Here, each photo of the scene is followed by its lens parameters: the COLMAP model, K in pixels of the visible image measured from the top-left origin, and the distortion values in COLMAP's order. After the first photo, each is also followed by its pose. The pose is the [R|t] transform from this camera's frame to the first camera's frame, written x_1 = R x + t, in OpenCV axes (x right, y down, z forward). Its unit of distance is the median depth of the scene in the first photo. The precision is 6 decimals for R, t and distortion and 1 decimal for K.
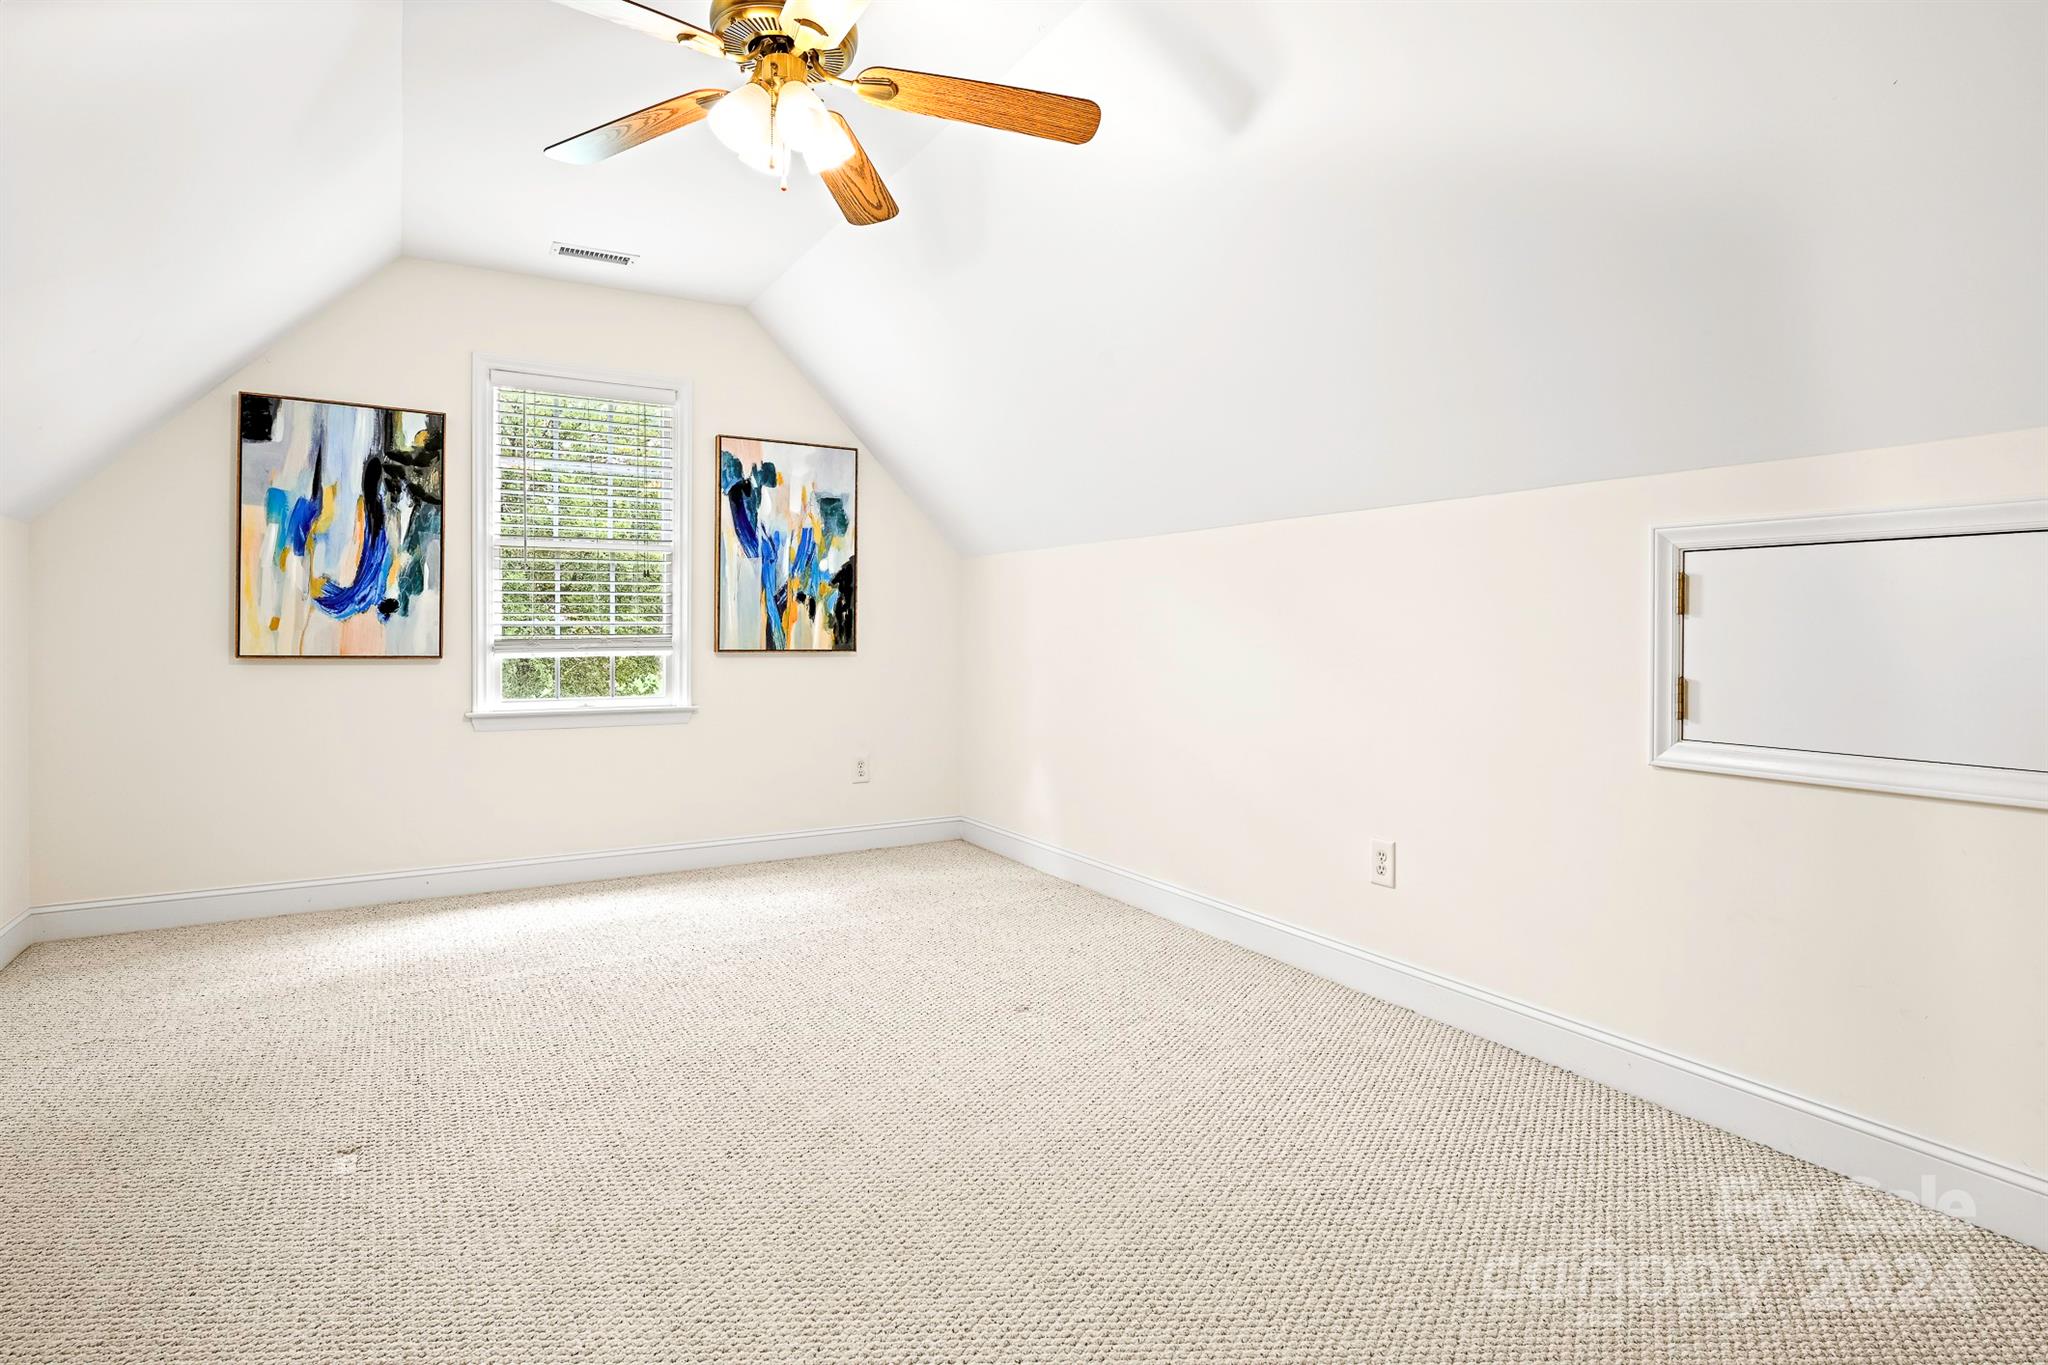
lens RADIAL K [[1039.1, 0, 1060.3], [0, 1039.1, 628.7], [0, 0, 1]] dist [-0.003187, -0.000679]
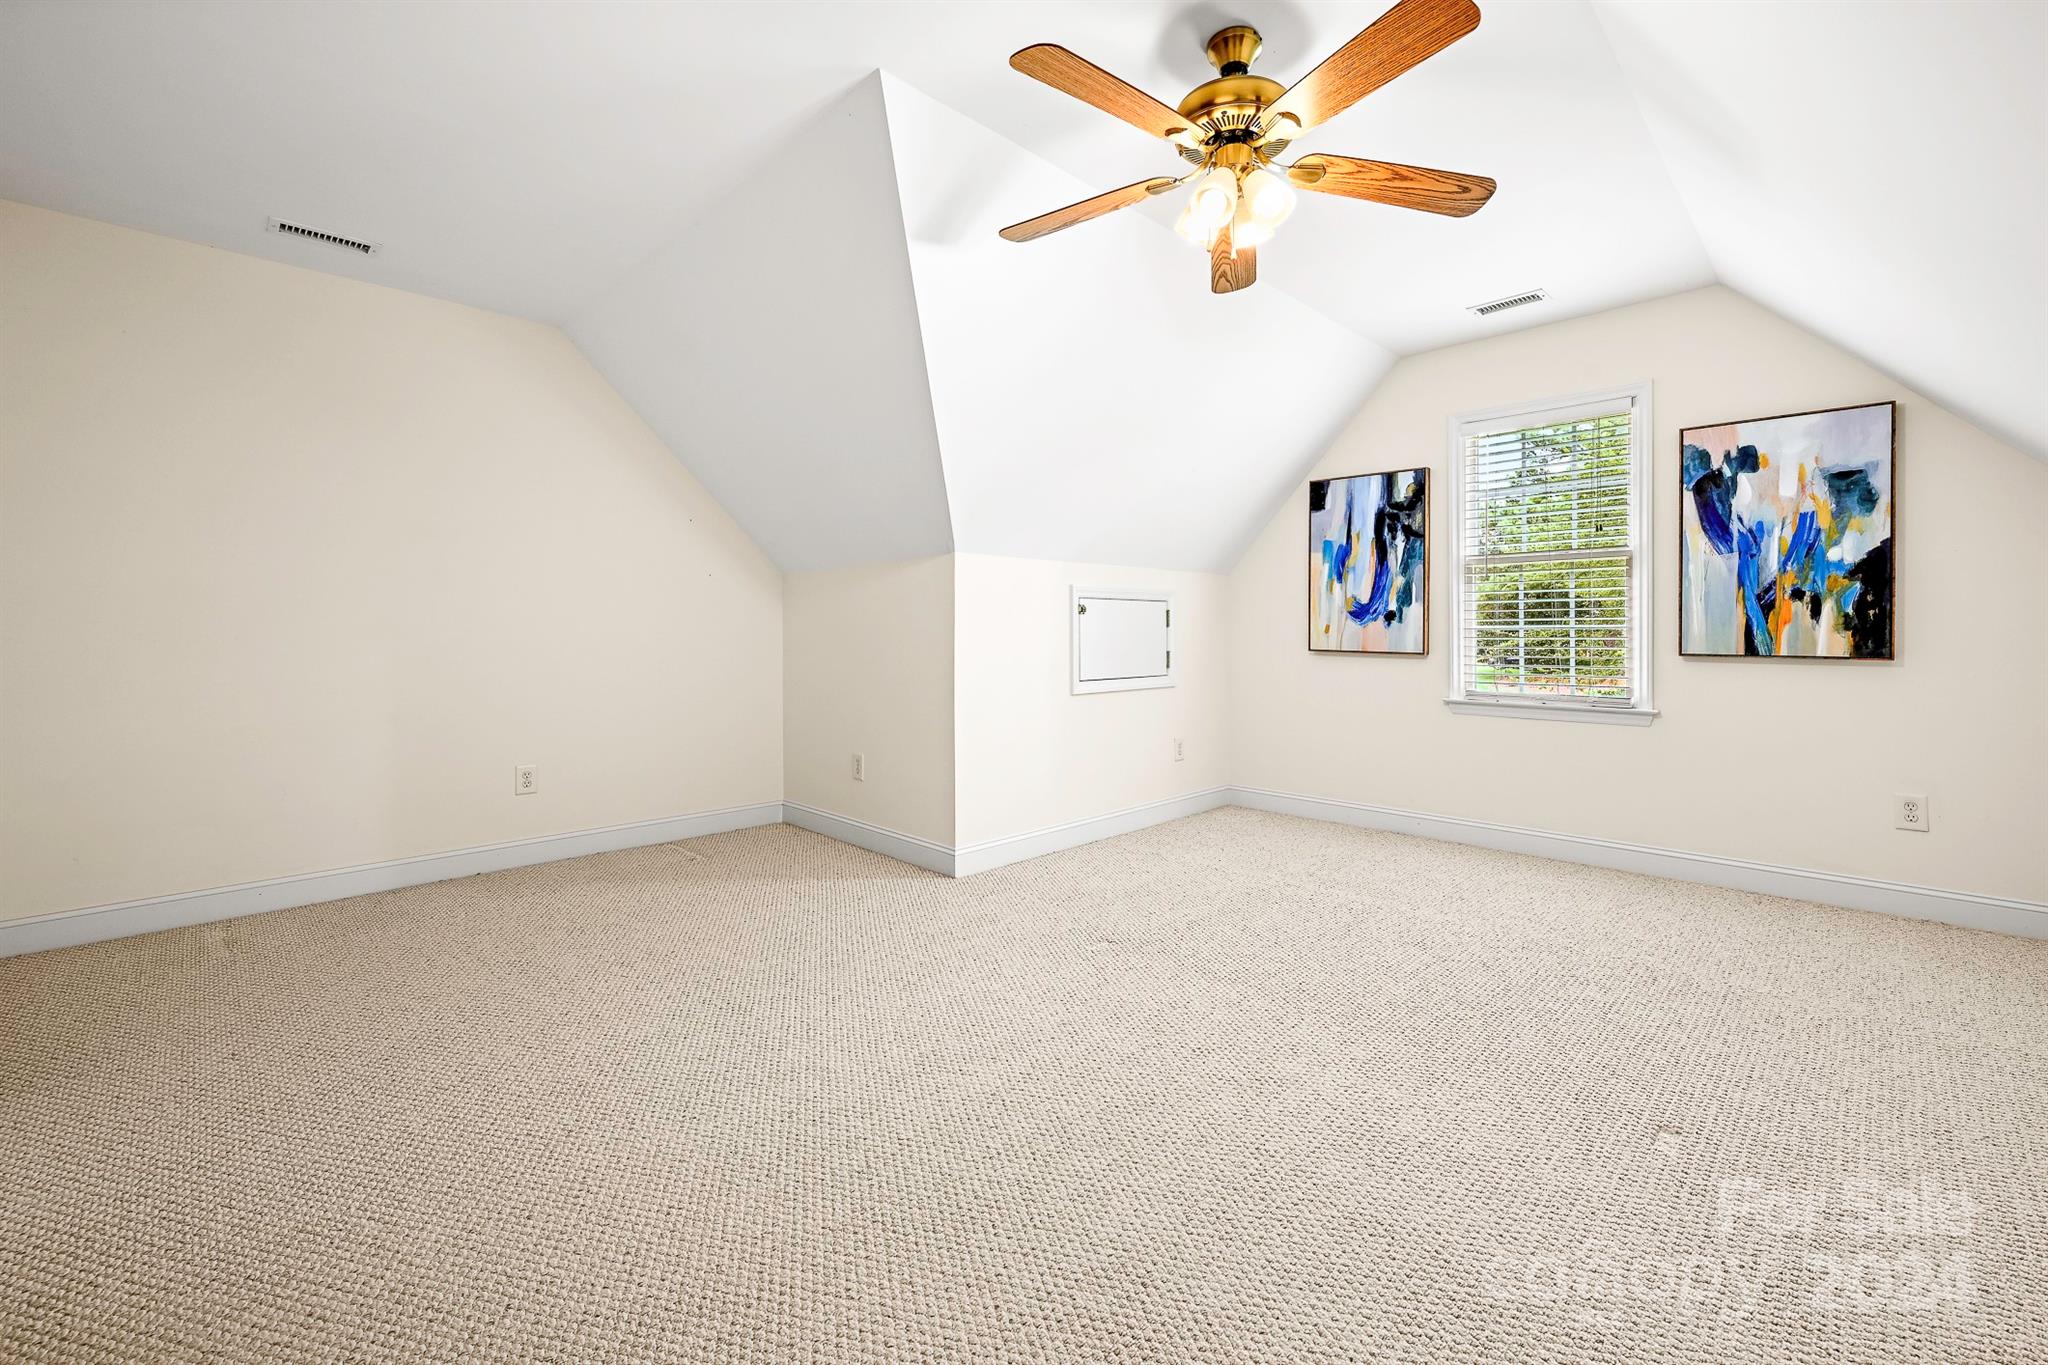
lens RADIAL K [[836.7, 0, 1064.1], [0, 836.7, 631.3], [0, 0, 1]] dist [-0.001856, -0.000237]
pose [[0.261838, -0.003267, -0.965106, 0.265698], [0.001380, 0.999995, -0.003011, 0.001294], [0.965111, -0.000544, 0.261841, 0.249349]]
